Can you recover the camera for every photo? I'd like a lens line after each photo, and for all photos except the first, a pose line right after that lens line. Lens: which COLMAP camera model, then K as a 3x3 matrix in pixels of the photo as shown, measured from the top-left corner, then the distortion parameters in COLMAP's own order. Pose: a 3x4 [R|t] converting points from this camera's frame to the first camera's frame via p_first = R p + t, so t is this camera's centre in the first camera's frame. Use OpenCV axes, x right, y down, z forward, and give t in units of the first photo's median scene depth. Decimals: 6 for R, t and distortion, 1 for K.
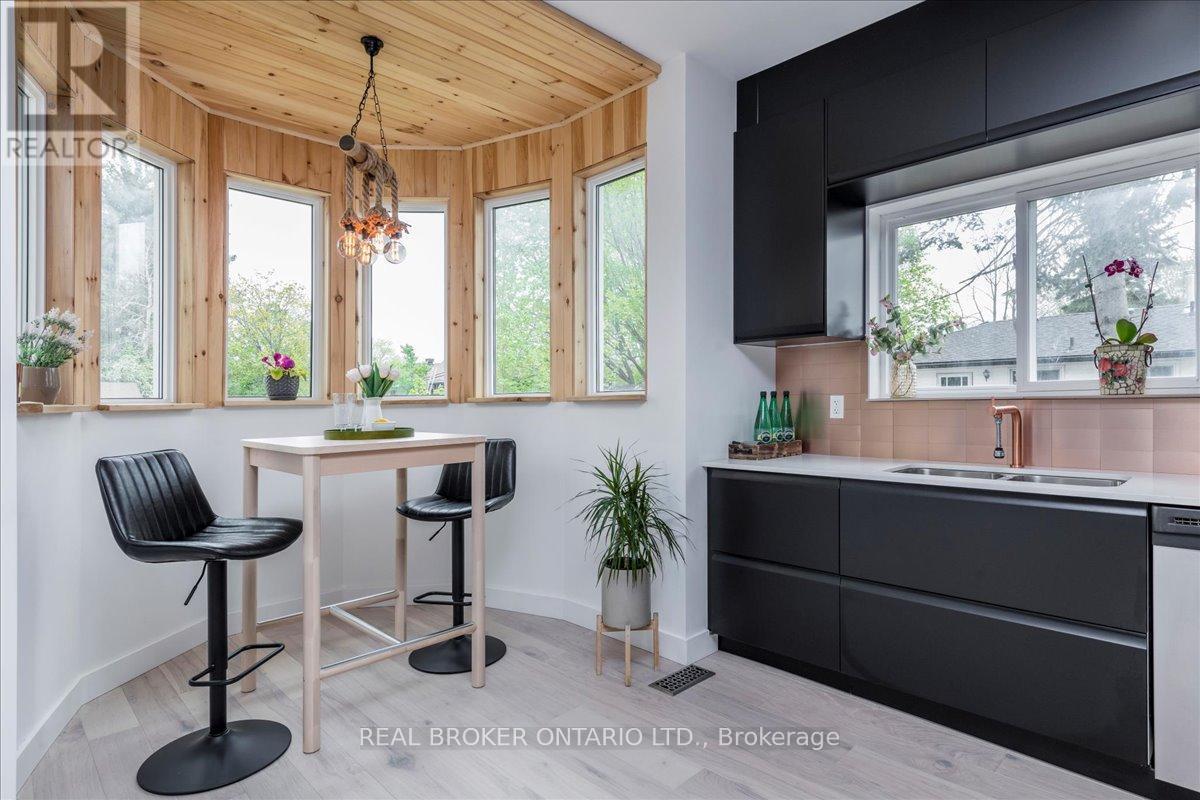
lens RADIAL K [[633.0, 0, 603.4], [0, 633.0, 403.3], [0, 0, 1]] dist [0.001156, 0.000091]
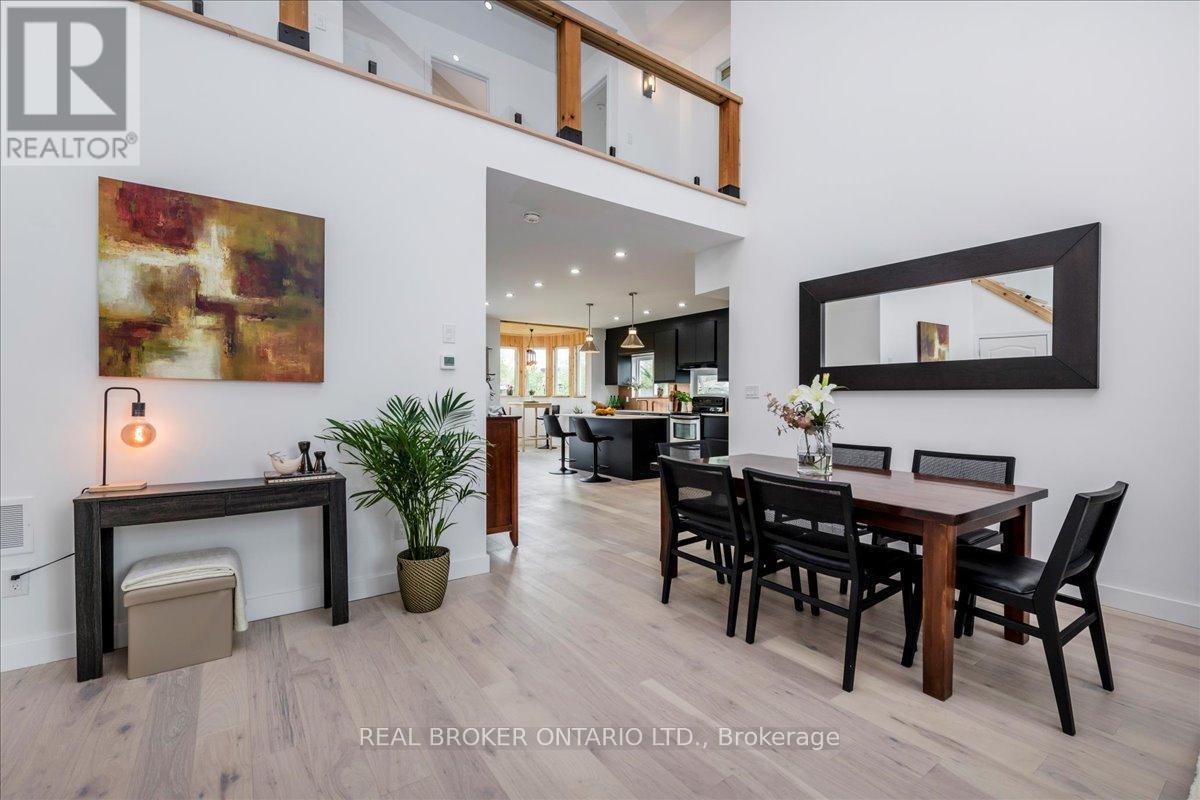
lens RADIAL K [[508.4, 0, 598.5], [0, 508.4, 404.6], [0, 0, 1]] dist [0.001647, -0.000104]
pose [[0.988341, 0.020832, -0.150827, 0.741250], [-0.018394, 0.999677, 0.017542, -0.016146], [0.151144, -0.014563, 0.988404, -2.764878]]
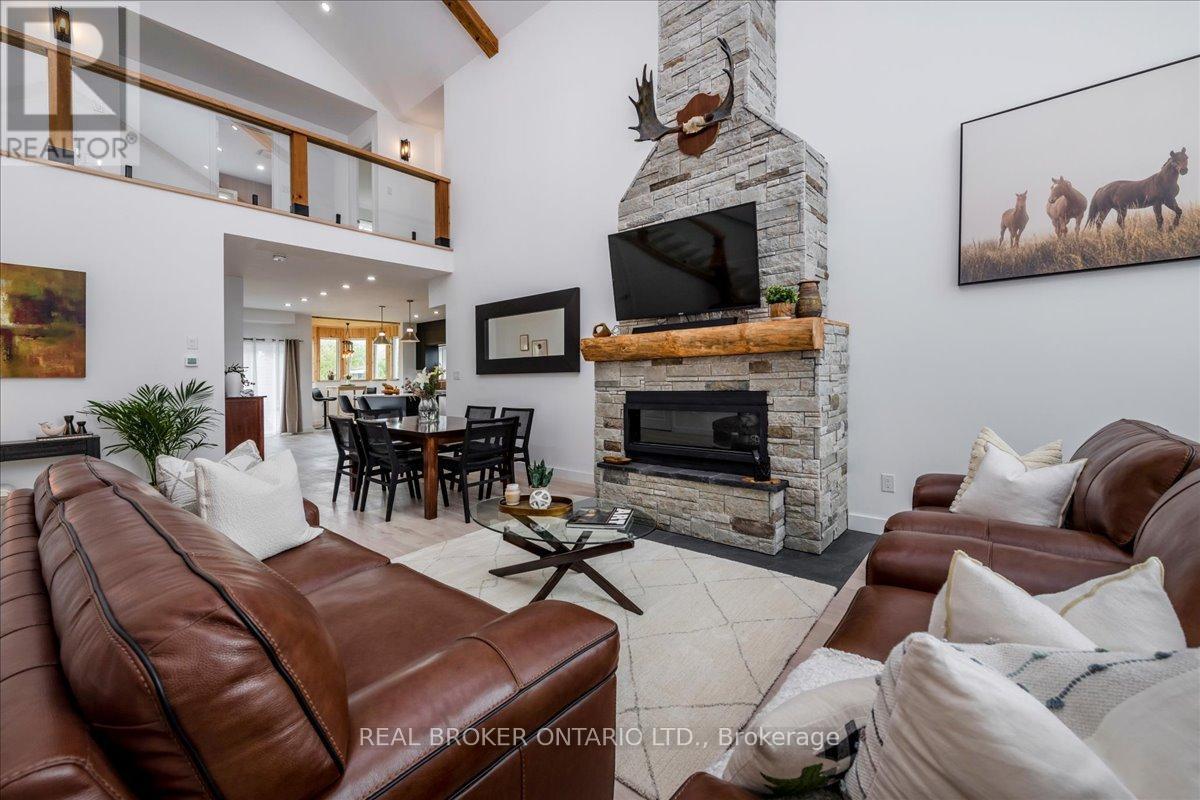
lens RADIAL K [[474.7, 0, 601.2], [0, 474.7, 376.9], [0, 0, 1]] dist [-0.000938, -0.000553]
pose [[0.994914, -0.001085, 0.100718, 1.446738], [0.001075, 0.999999, 0.000151, -0.031487], [-0.100719, -0.000042, 0.994915, -3.428845]]
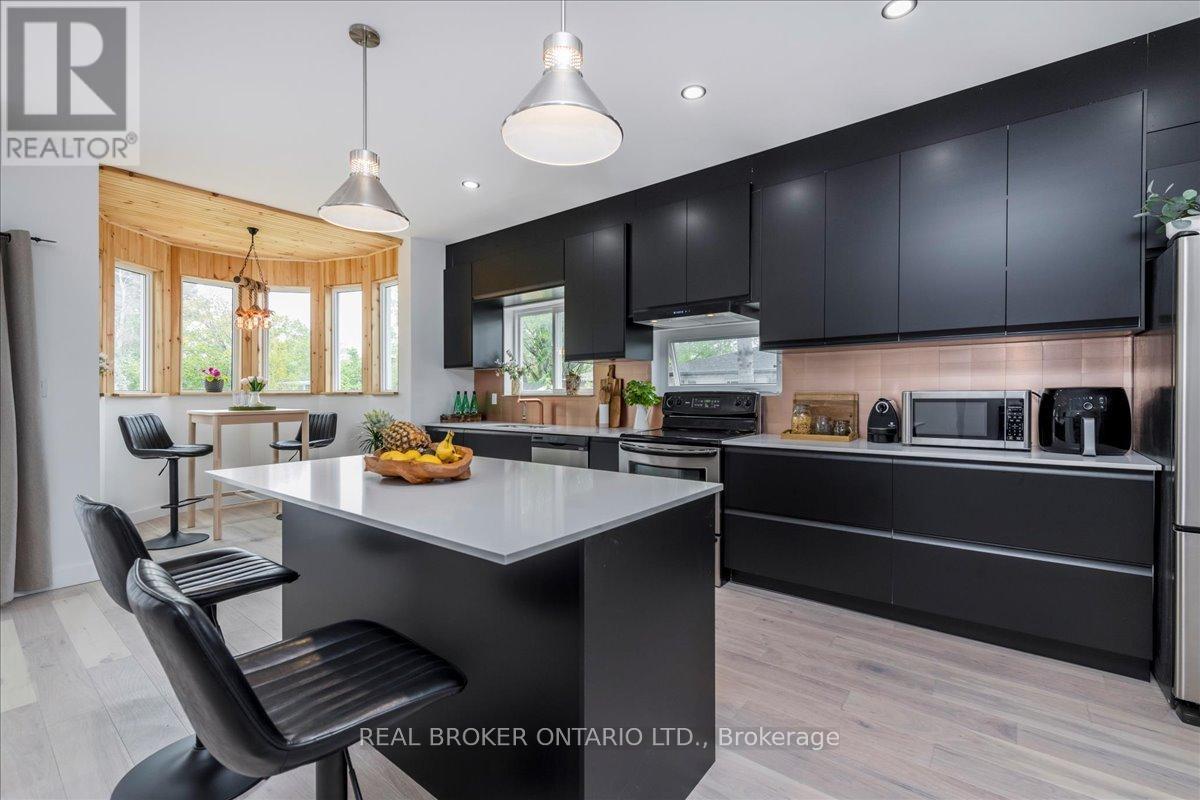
lens RADIAL K [[508.4, 0, 598.5], [0, 508.4, 404.6], [0, 0, 1]] dist [0.001647, -0.000104]
pose [[0.990884, 0.009748, 0.134368, 0.501967], [-0.011817, 0.999823, 0.014610, -0.004215], [-0.134202, -0.016065, 0.990824, -0.780022]]
